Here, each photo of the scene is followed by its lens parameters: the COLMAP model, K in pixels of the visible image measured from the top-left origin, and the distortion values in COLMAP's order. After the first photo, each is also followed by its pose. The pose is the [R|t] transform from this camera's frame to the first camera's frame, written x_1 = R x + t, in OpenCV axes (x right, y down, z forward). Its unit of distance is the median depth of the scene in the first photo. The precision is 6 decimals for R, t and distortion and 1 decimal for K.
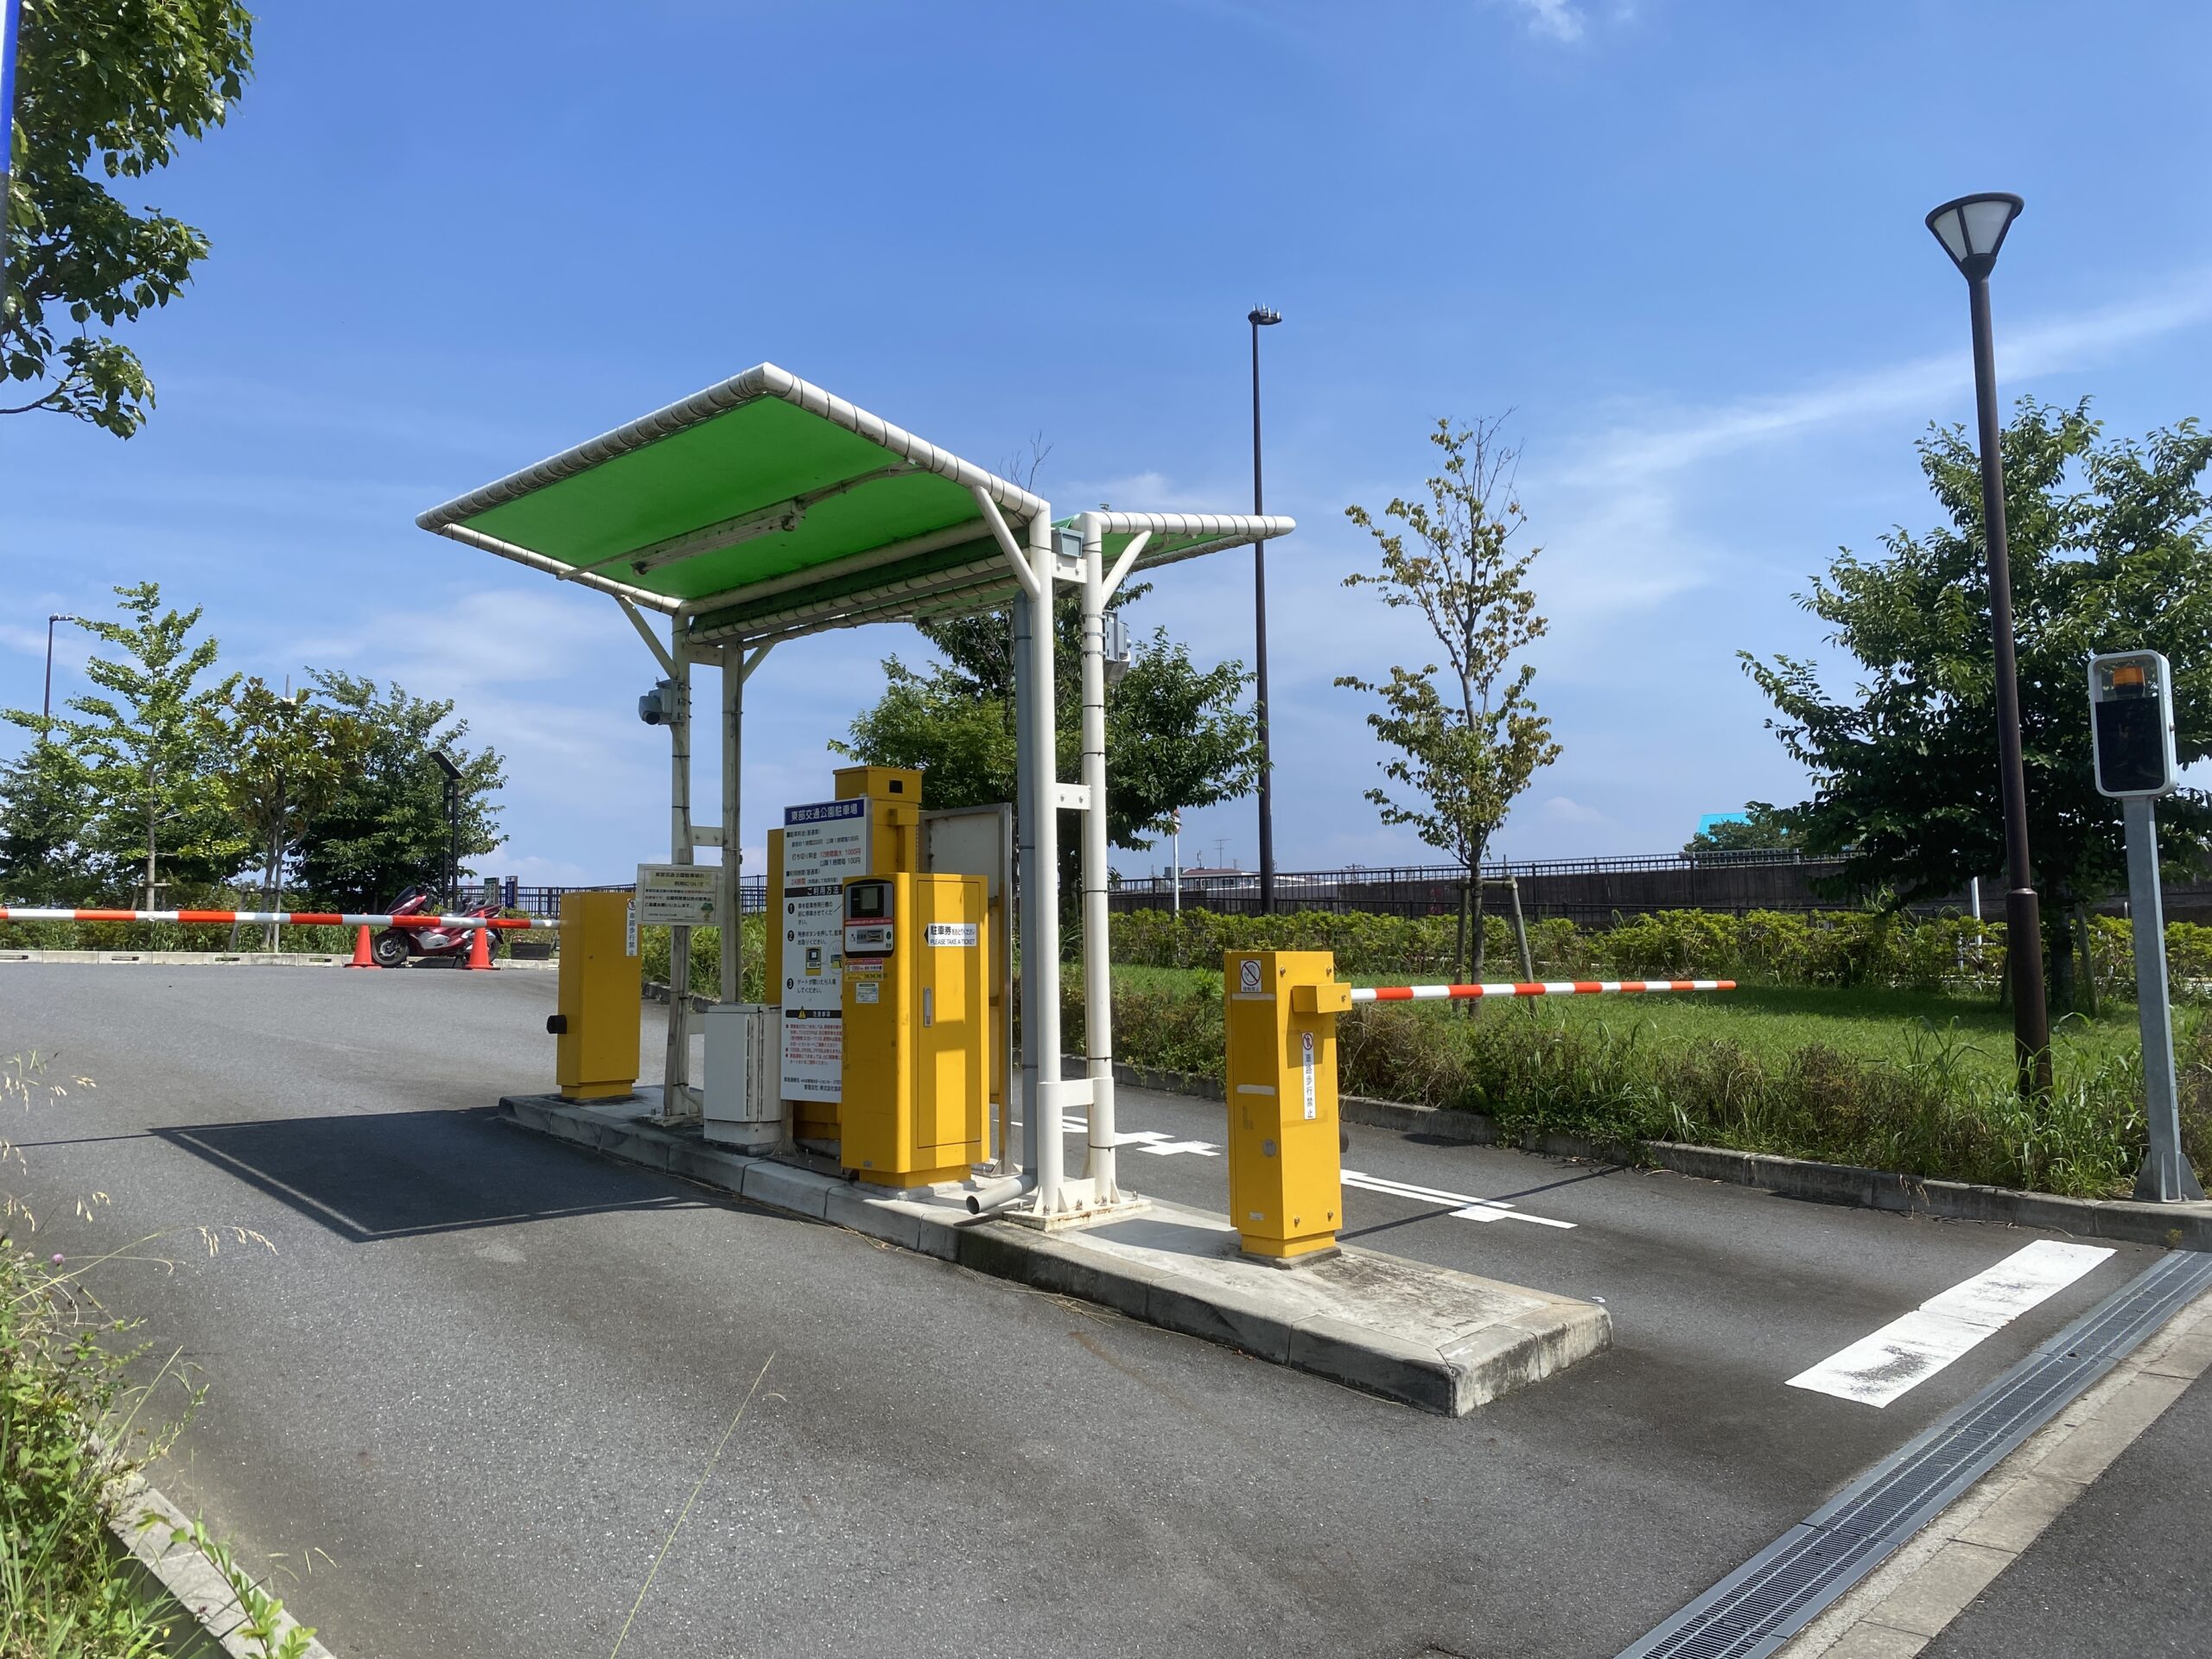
lens RADIAL K [[1680.1, 0, 1098.0], [0, 1680.1, 811.7], [0, 0, 1]] dist [0.011724, 0.008548]
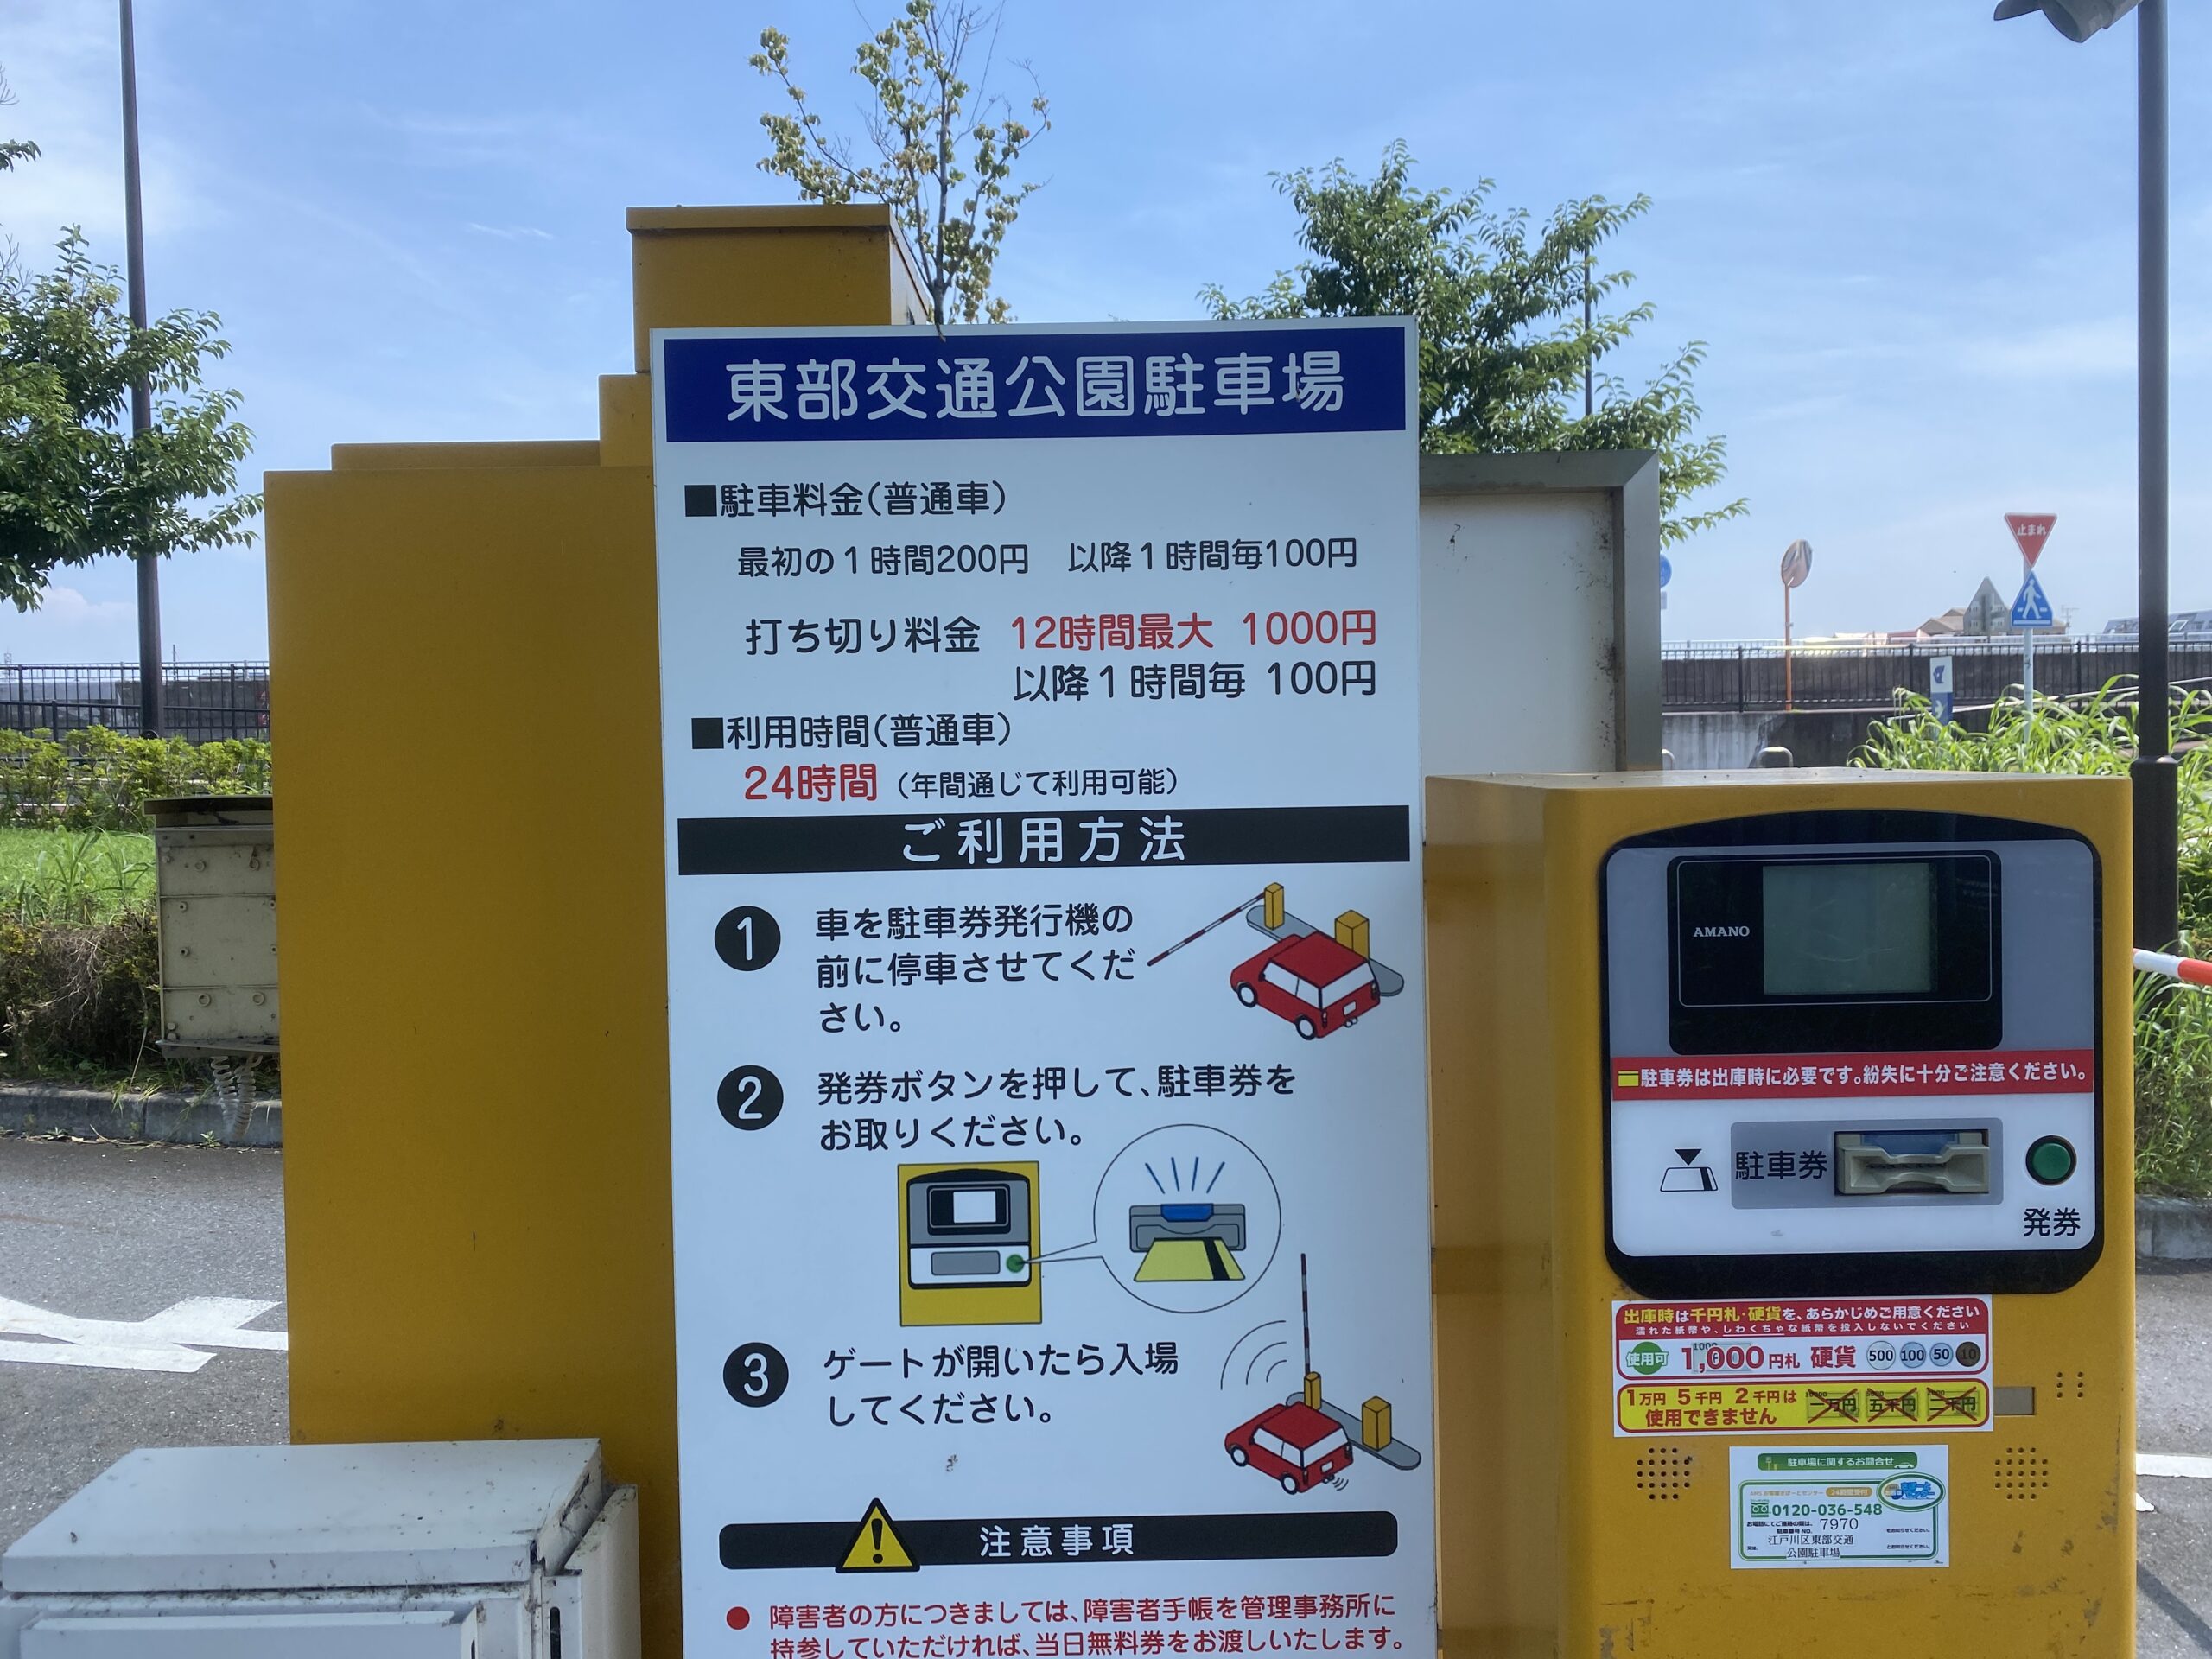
lens RADIAL K [[1680.1, 0, 1098.0], [0, 1680.1, 811.7], [0, 0, 1]] dist [0.011724, 0.008548]
pose [[0.724512, -0.024551, 0.688825, -0.275948], [-0.056303, 0.993918, 0.094645, 0.026879], [-0.686959, -0.107354, 0.718723, 0.861177]]
